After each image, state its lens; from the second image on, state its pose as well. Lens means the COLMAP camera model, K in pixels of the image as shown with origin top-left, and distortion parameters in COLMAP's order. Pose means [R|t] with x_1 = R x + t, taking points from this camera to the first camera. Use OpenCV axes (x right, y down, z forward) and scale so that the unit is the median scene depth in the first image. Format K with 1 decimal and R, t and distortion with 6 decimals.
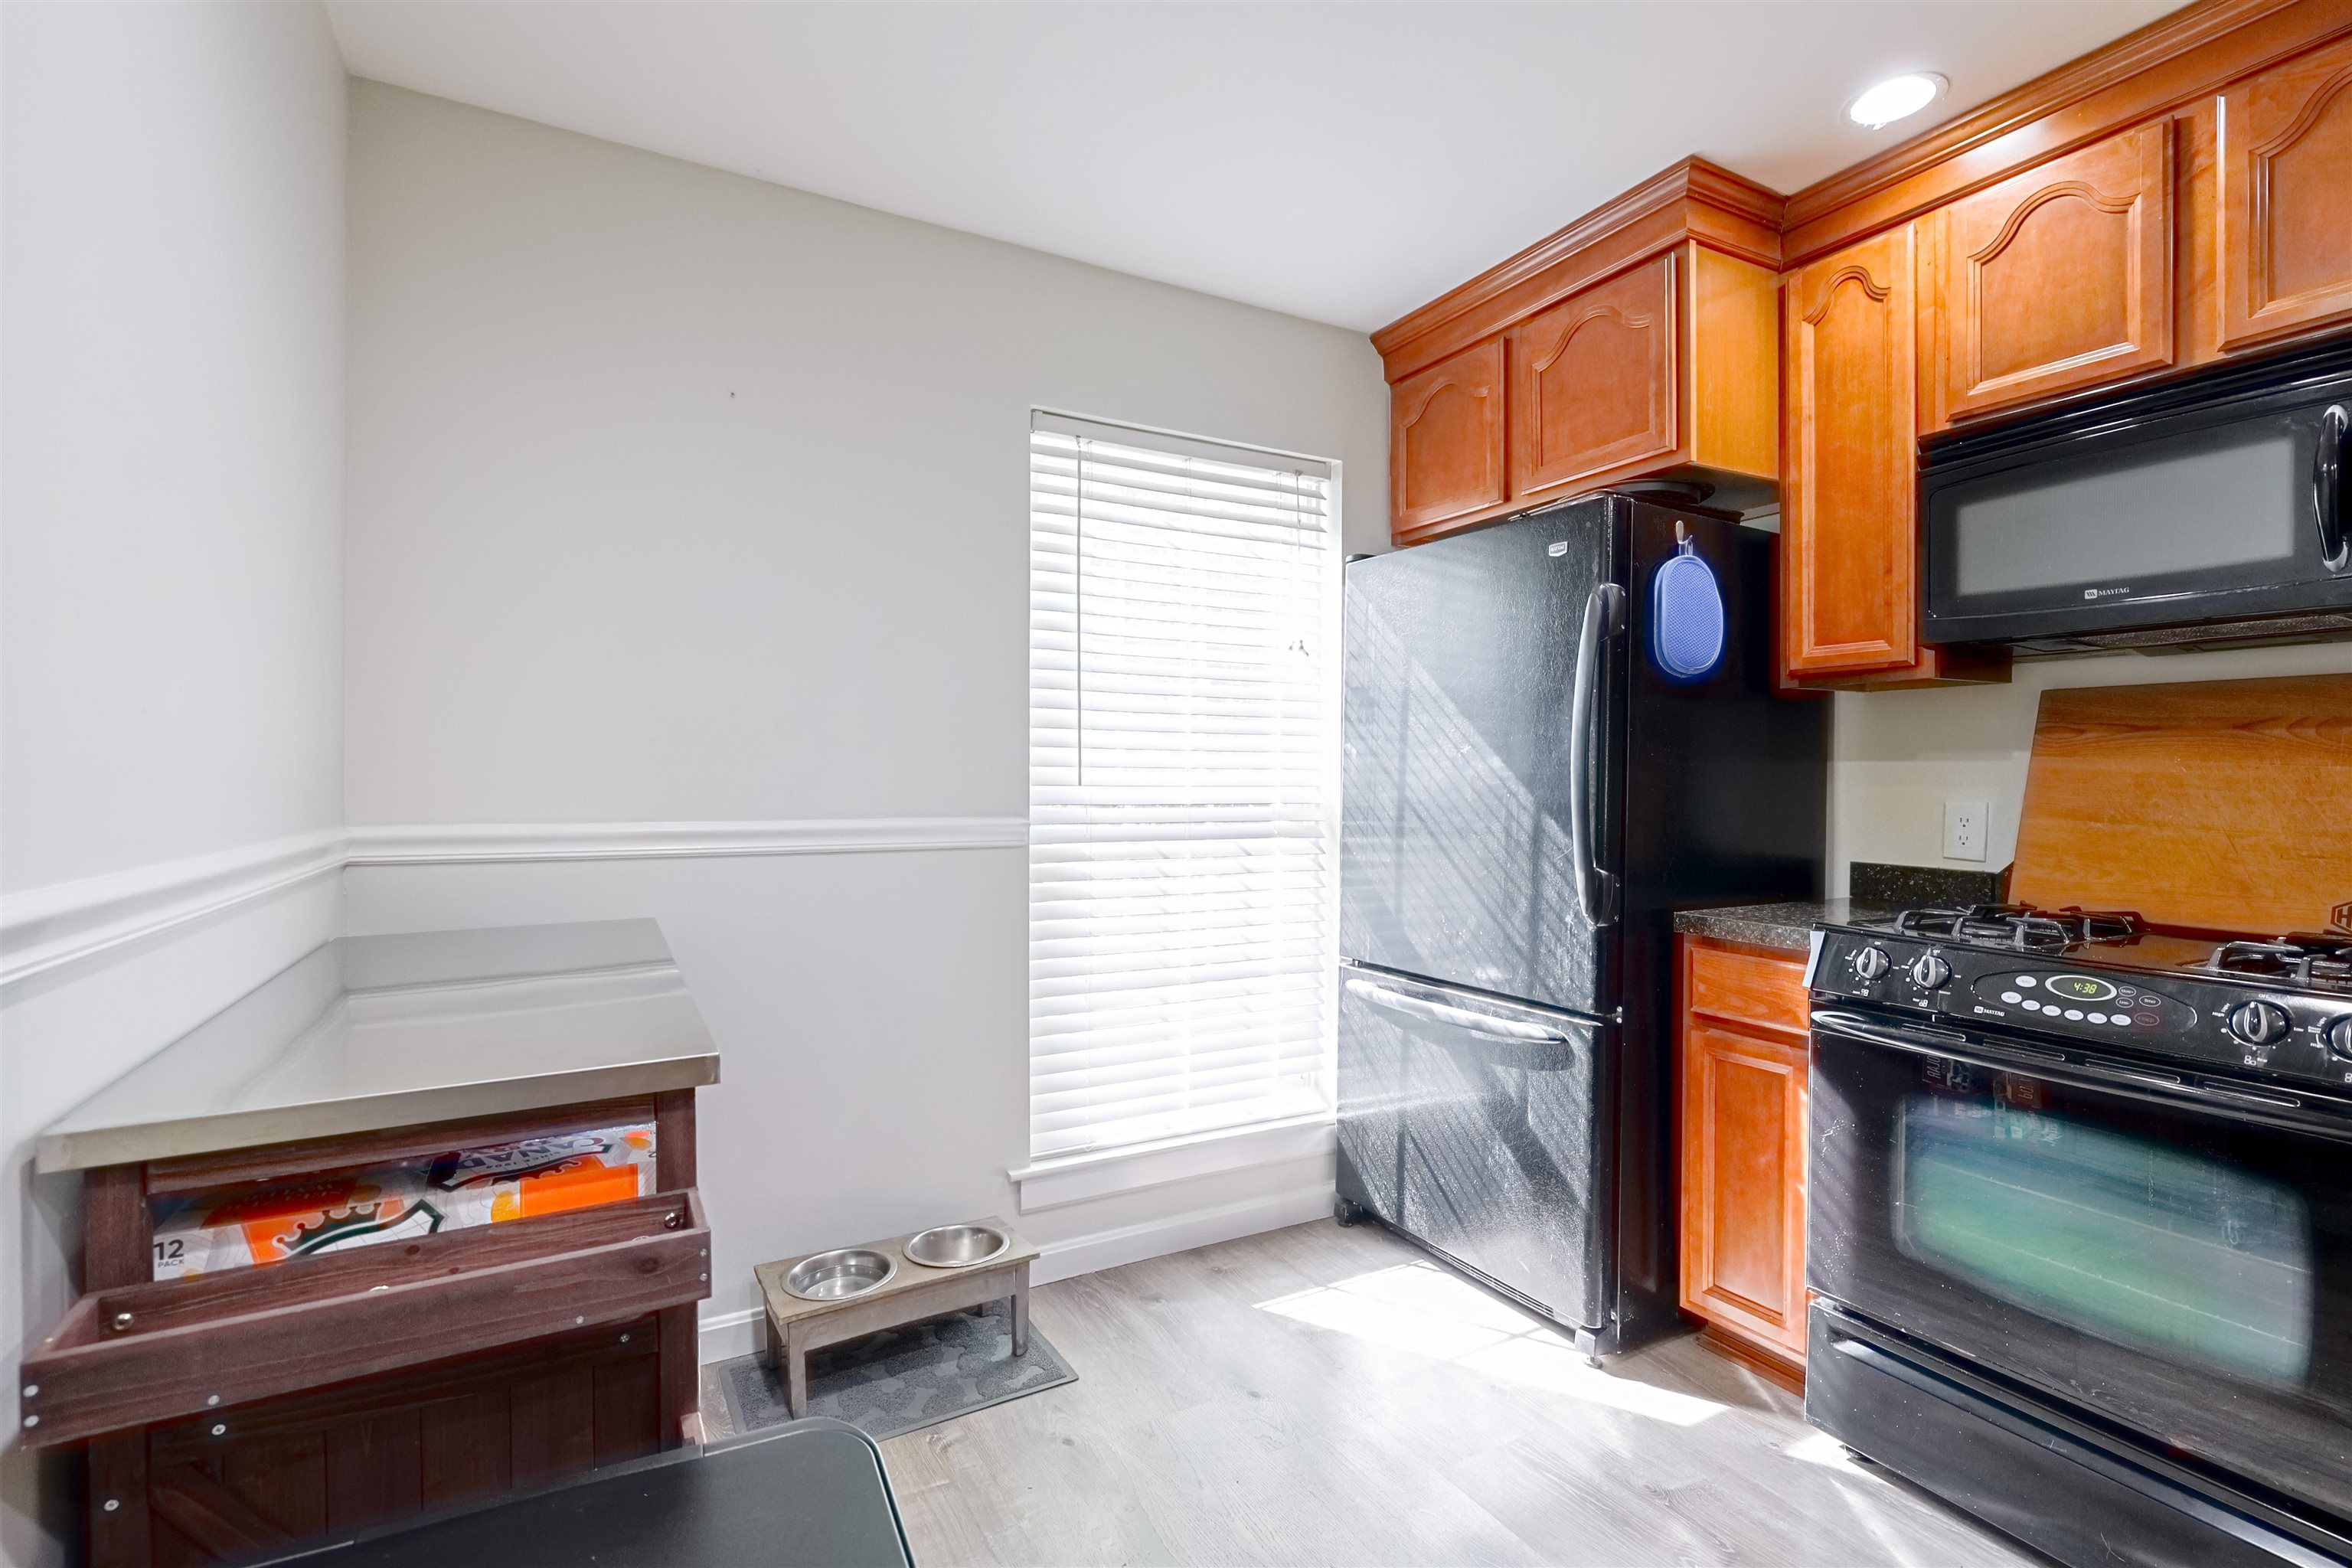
lens RADIAL K [[1061.1, 0, 1166.9], [0, 1061.1, 772.4], [0, 0, 1]] dist [-0.001433, 0.000217]
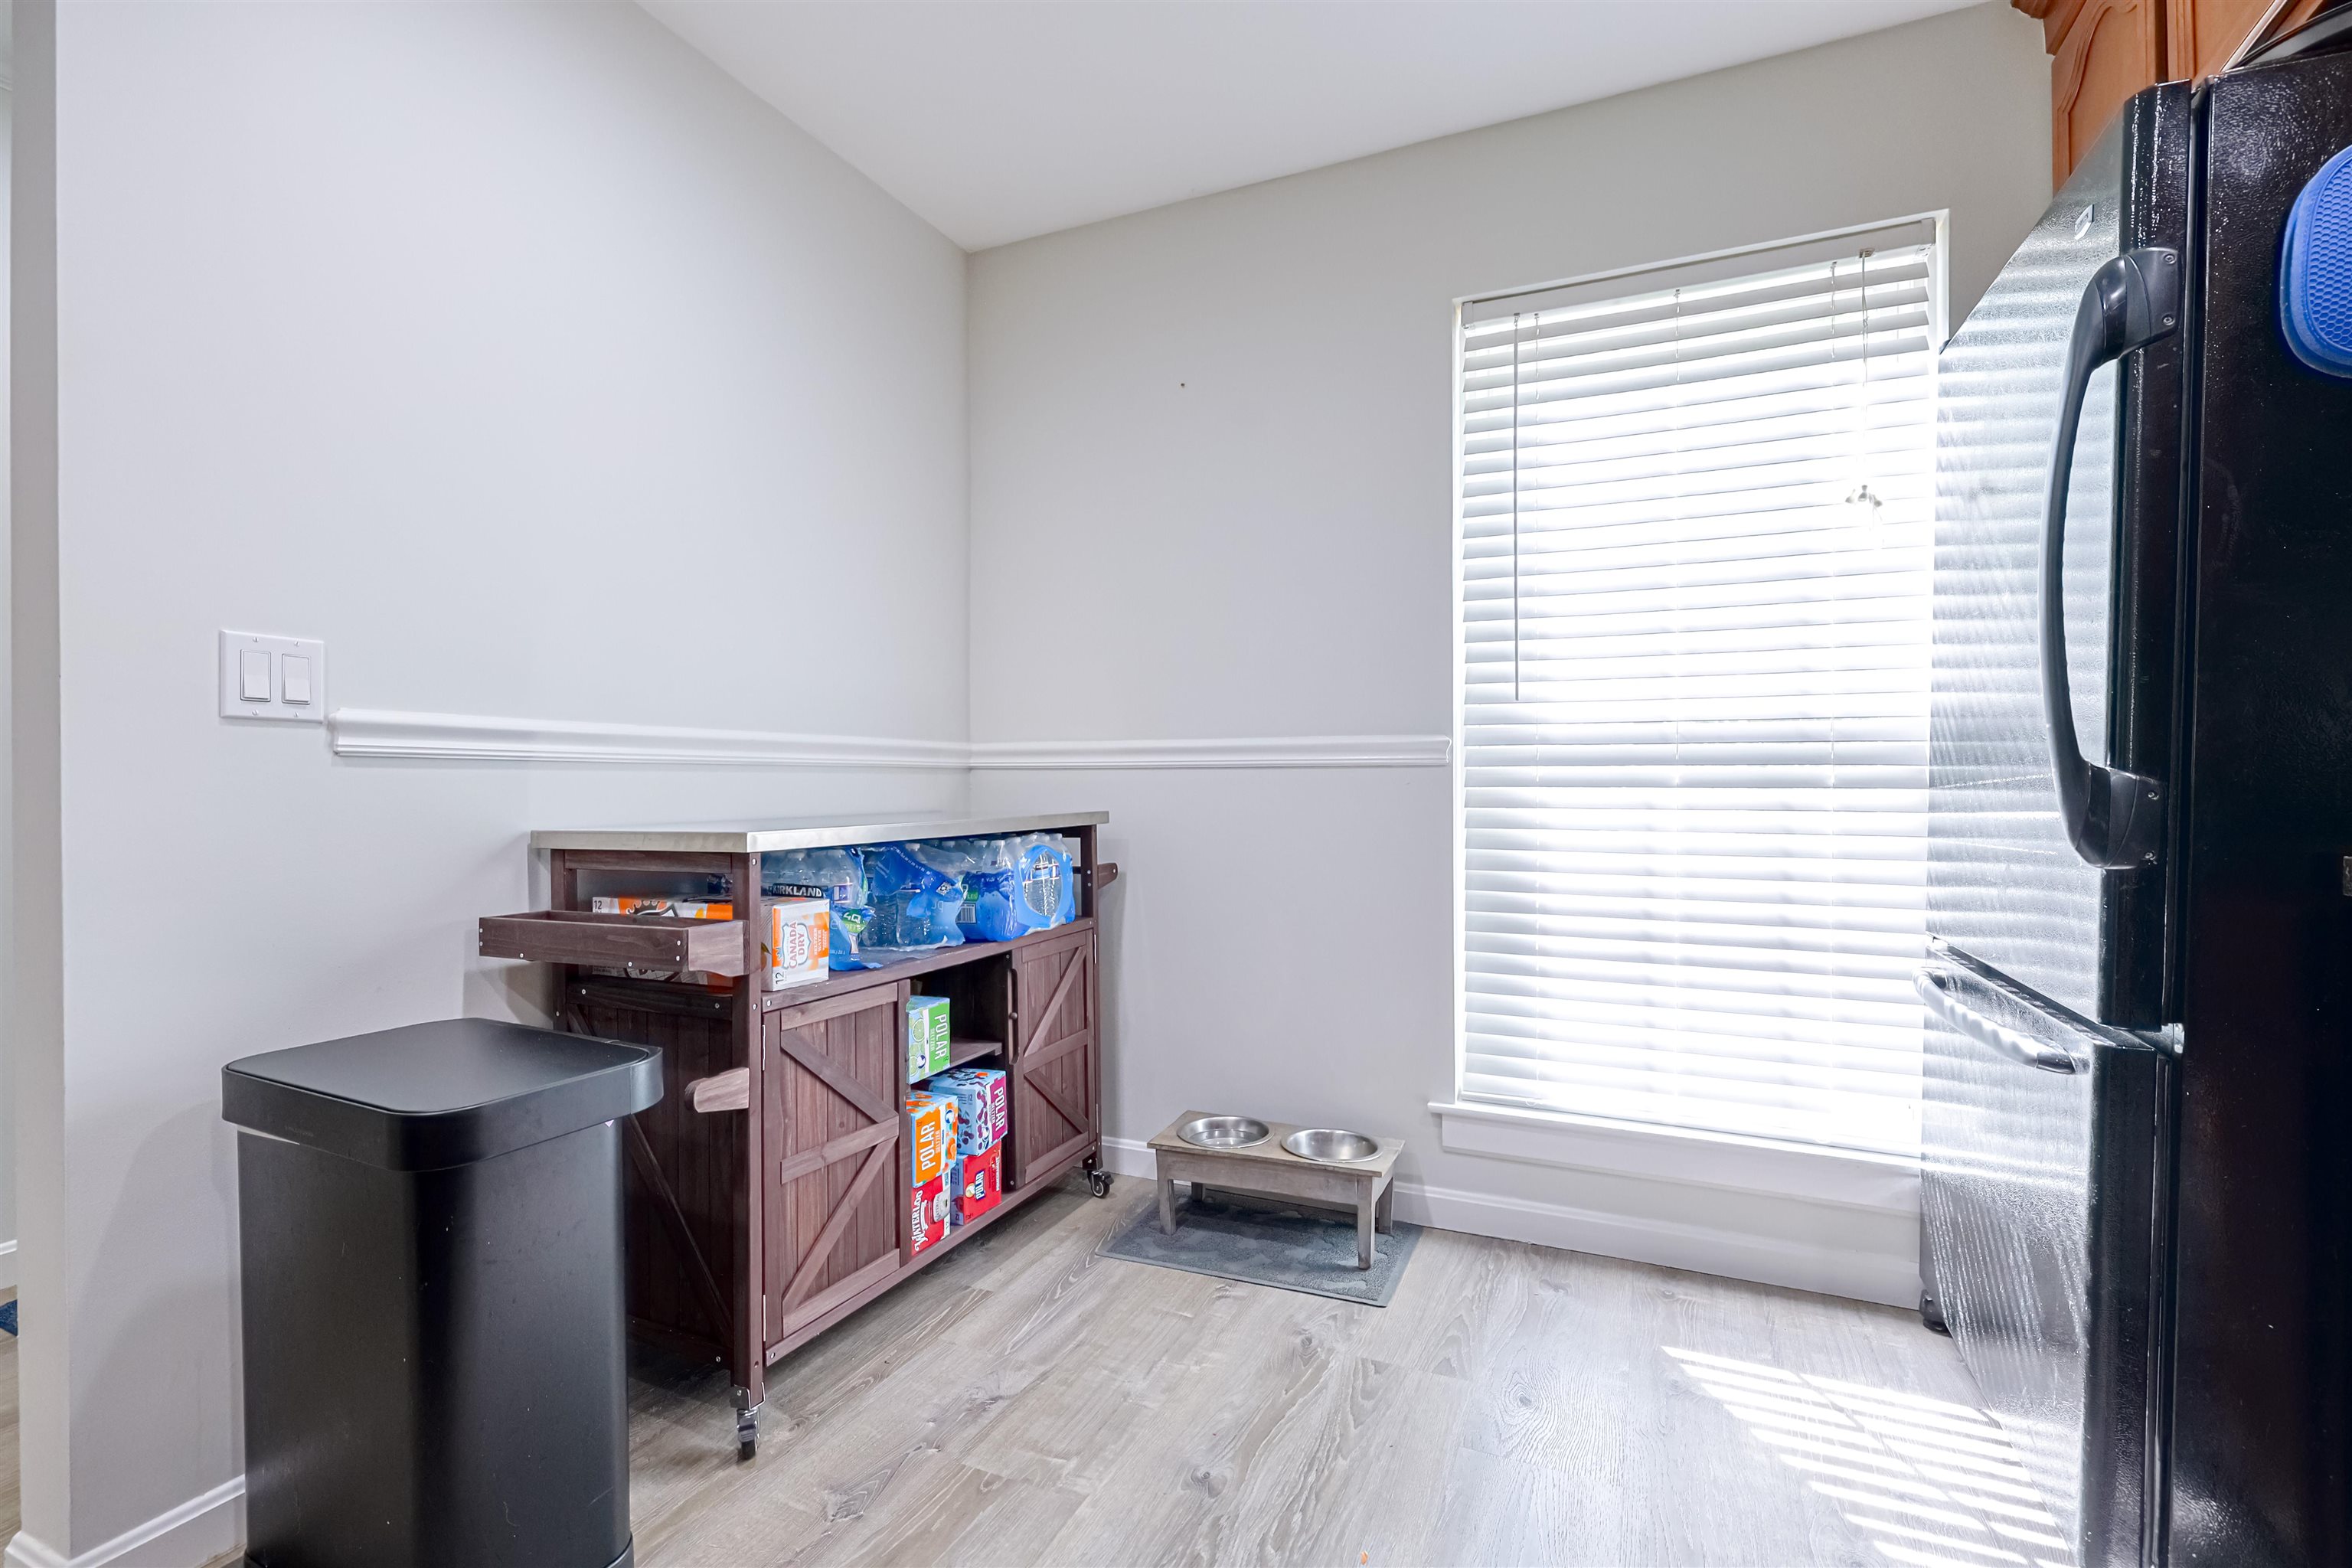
lens RADIAL K [[1046.8, 0, 1176.0], [0, 1046.8, 784.0], [0, 0, 1]] dist [-0.001162, -0.000121]
pose [[0.610239, -0.001622, -0.792215, 0.464889], [0.006272, 0.999976, 0.002784, 0.082274], [0.792192, -0.006668, 0.610235, 0.236724]]
